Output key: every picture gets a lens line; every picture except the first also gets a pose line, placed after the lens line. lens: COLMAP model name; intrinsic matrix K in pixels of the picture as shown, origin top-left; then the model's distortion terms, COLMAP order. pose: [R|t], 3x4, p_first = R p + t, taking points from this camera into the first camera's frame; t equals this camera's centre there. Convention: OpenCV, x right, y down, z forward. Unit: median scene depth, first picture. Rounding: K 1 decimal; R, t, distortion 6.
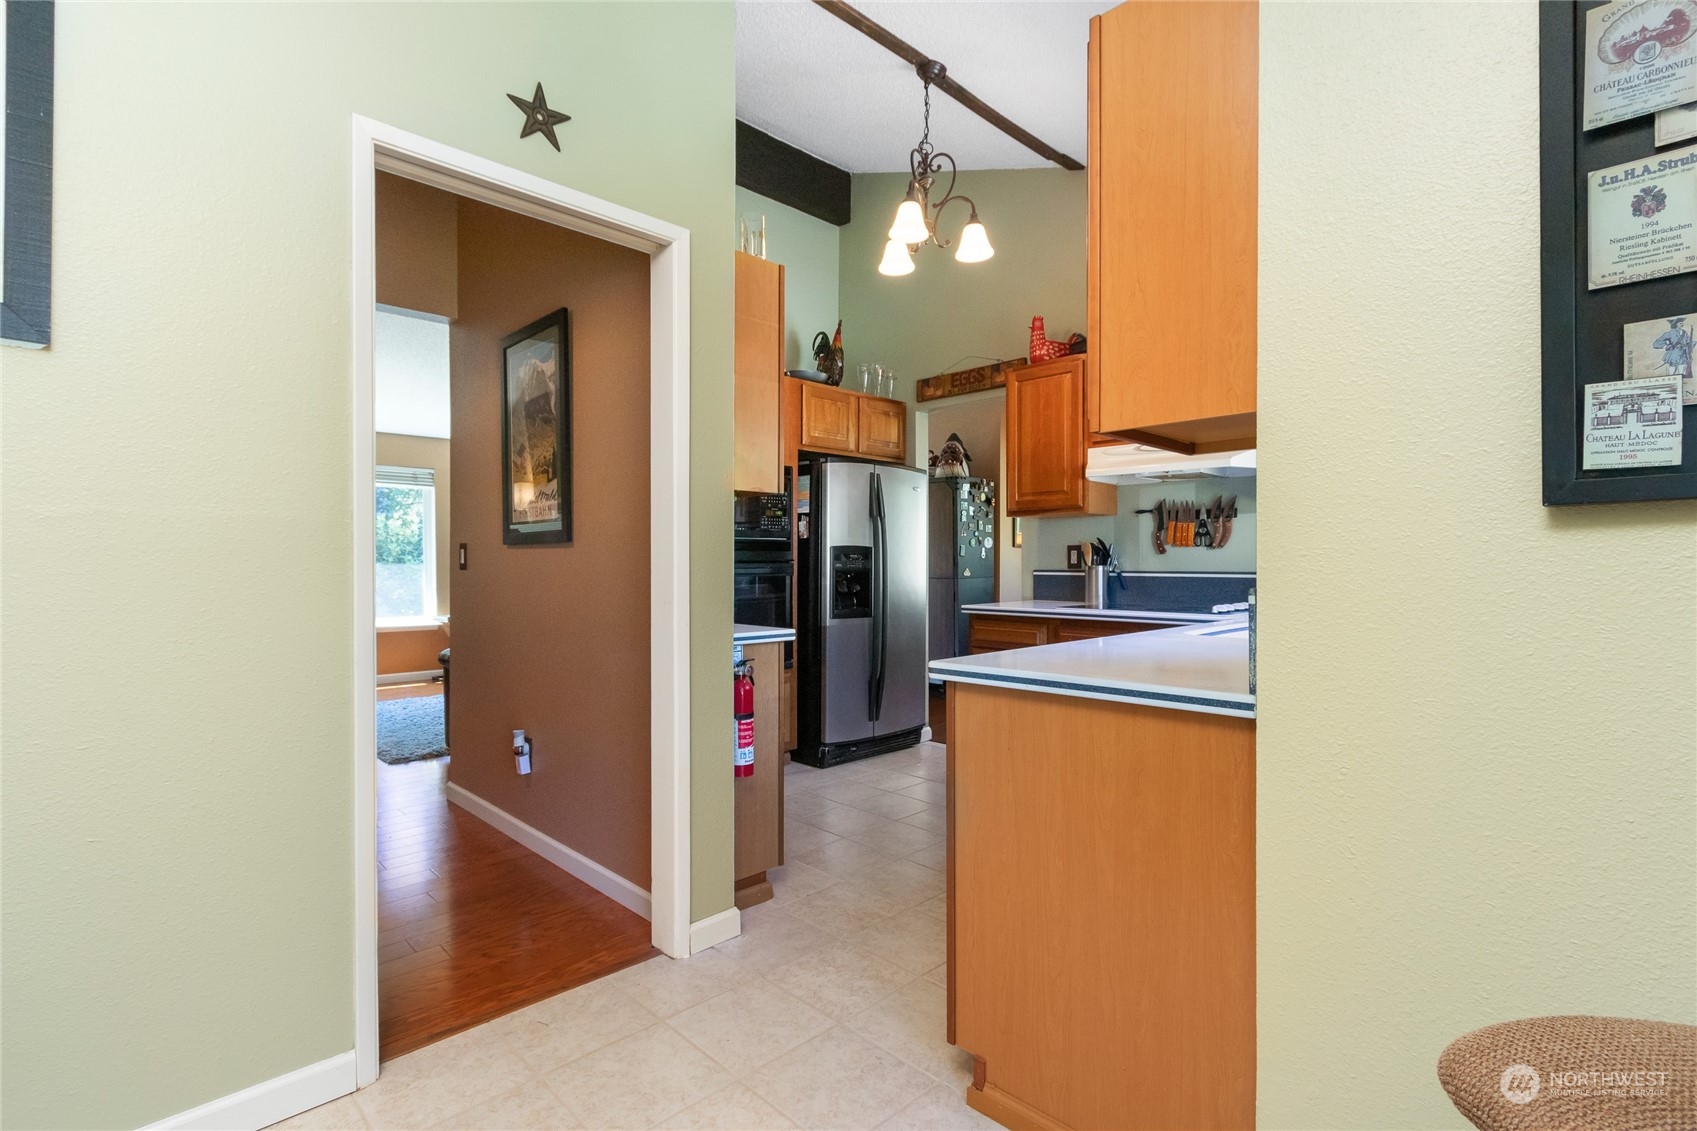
lens RADIAL K [[801.4, 0, 892.6], [0, 801.4, 561.9], [0, 0, 1]] dist [0.001475, 0.000043]
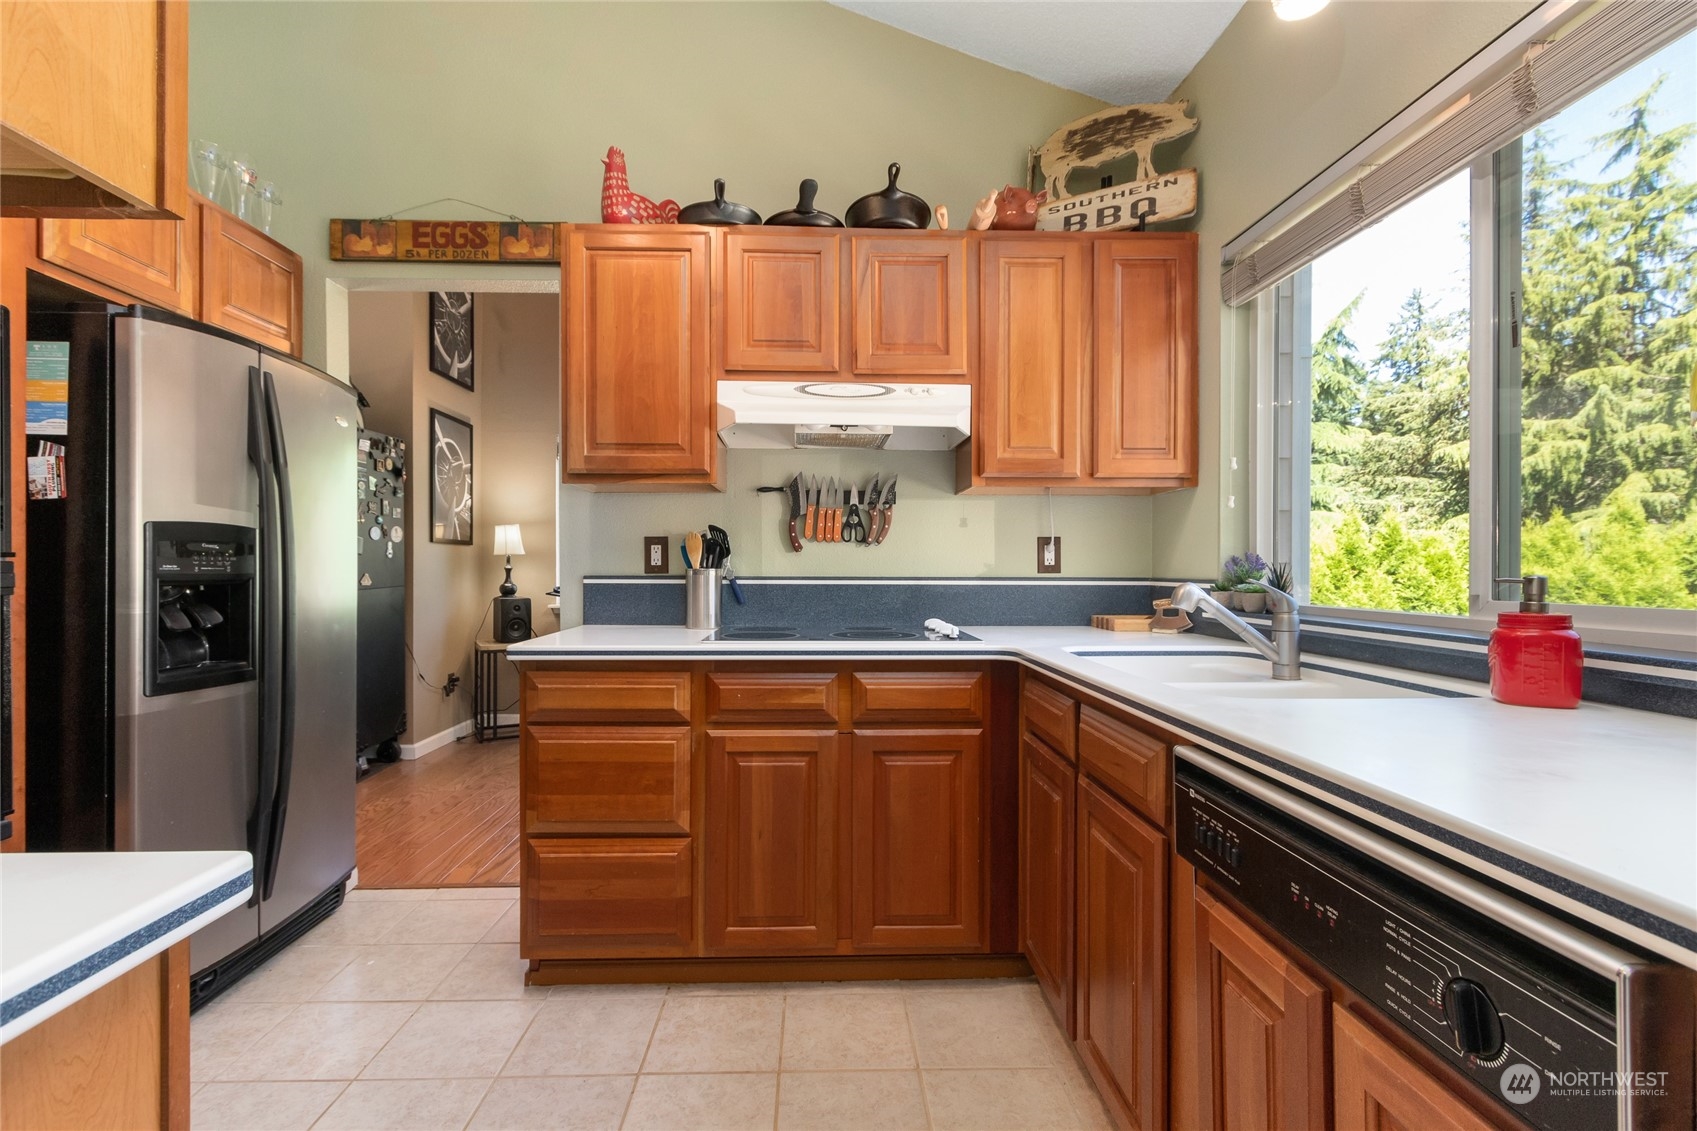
lens RADIAL K [[774.1, 0, 841.3], [0, 774.1, 570.8], [0, 0, 1]] dist [0.001180, -0.000951]
pose [[0.717636, -0.001553, 0.696416, -0.095840], [-0.002430, 0.999986, 0.004735, 0.003004], [-0.696414, -0.005090, 0.717622, 0.453816]]
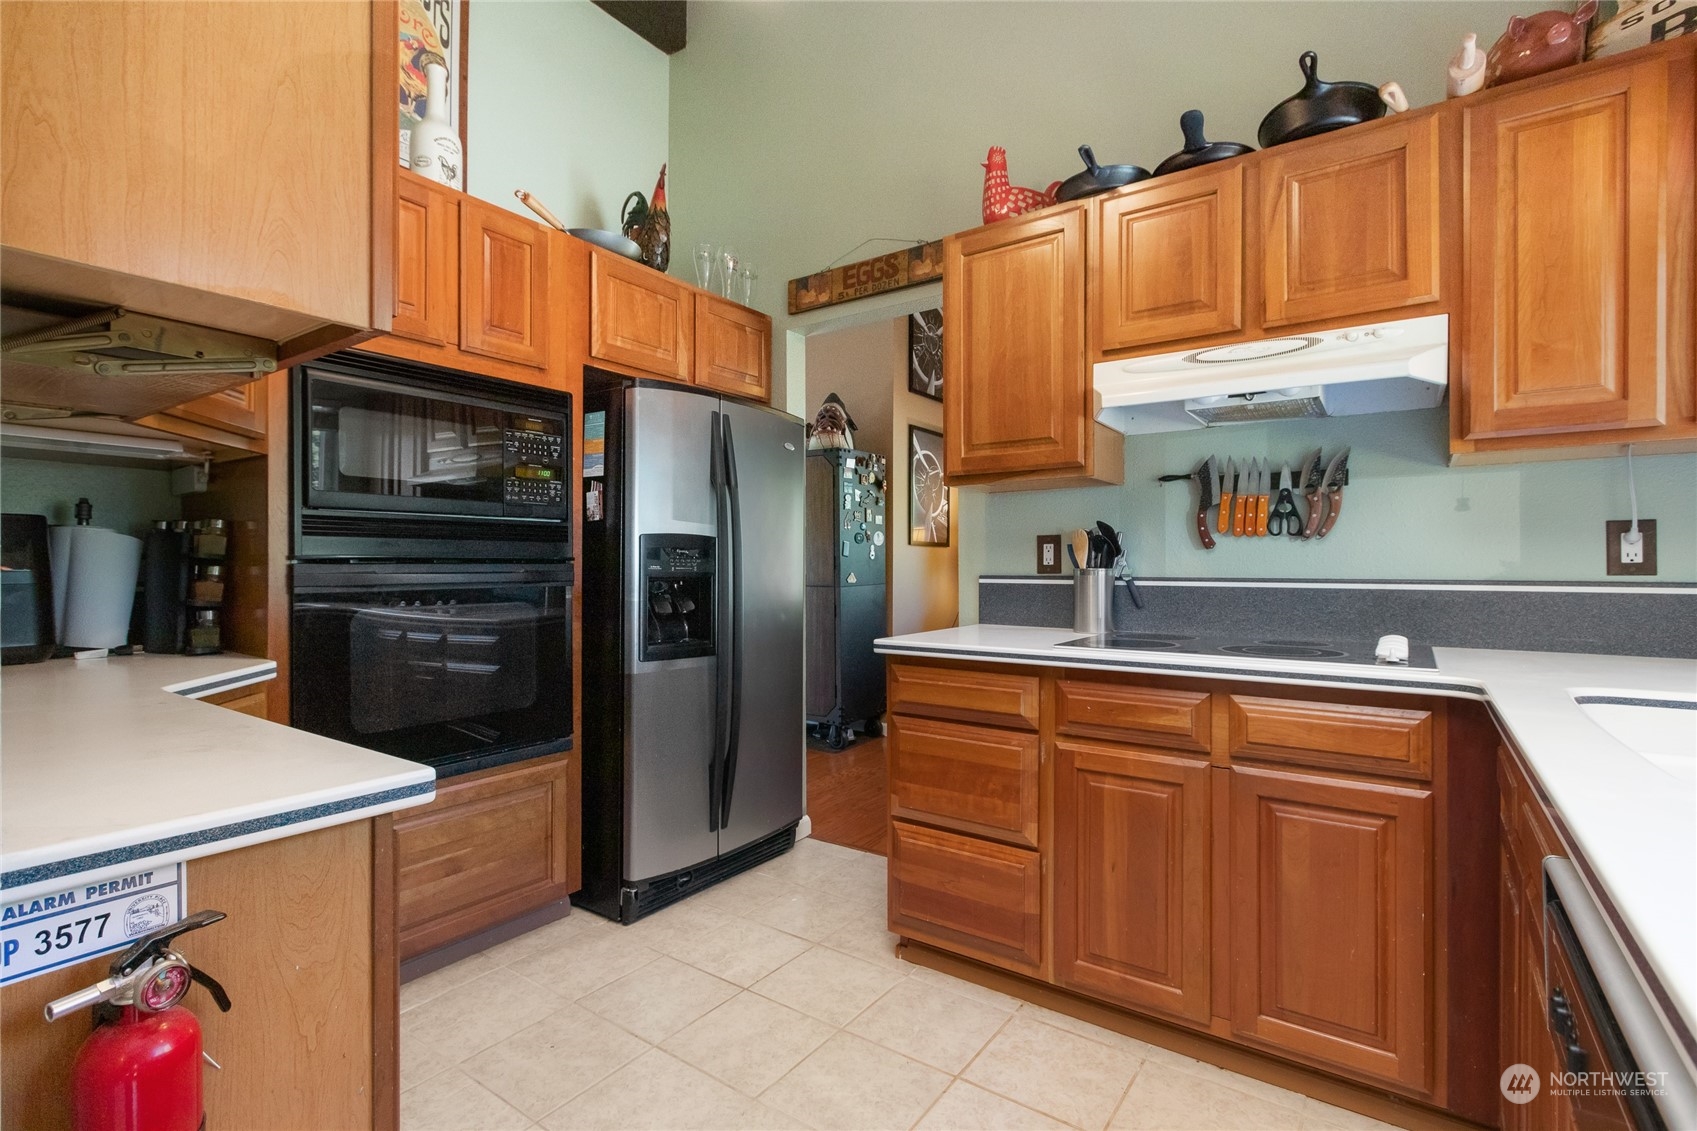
lens RADIAL K [[788.0, 0, 842.8], [0, 788.0, 567.6], [0, 0, 1]] dist [0.001606, -0.000934]
pose [[0.993380, 0.000424, 0.114873, 0.001199], [-0.000630, 0.999998, 0.001760, 0.002948], [-0.114873, -0.001821, 0.993379, 0.418077]]
